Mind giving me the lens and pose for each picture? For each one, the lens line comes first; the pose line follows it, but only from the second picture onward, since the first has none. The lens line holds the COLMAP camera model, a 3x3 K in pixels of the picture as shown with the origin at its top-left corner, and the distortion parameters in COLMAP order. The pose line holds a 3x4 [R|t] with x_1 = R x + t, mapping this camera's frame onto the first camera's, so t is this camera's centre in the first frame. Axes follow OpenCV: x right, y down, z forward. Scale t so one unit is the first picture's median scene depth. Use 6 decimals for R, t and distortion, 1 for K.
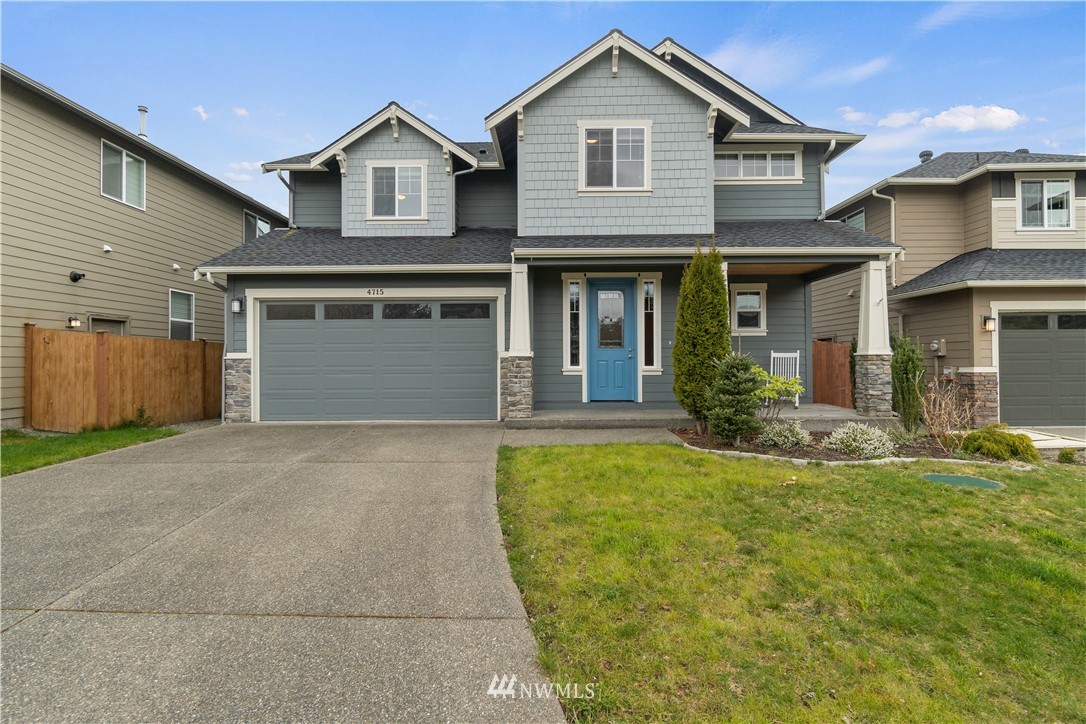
lens RADIAL K [[525.2, 0, 546.3], [0, 525.2, 350.7], [0, 0, 1]] dist [0.002477, -0.001096]
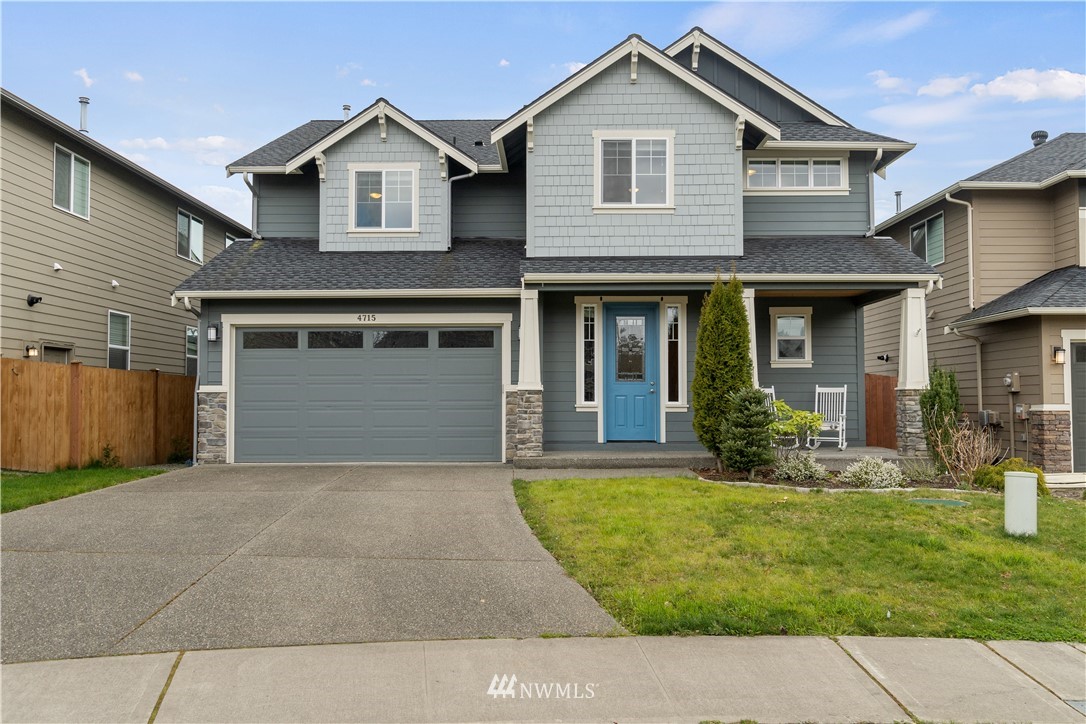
lens RADIAL K [[835.5, 0, 543.0], [0, 835.5, 362.0], [0, 0, 1]] dist [-0.000812, 0.003612]
pose [[0.999993, 0.002751, -0.002594, -0.021081], [-0.002826, 0.999554, -0.029726, 0.004450], [0.002512, 0.029733, 0.999555, -0.419424]]
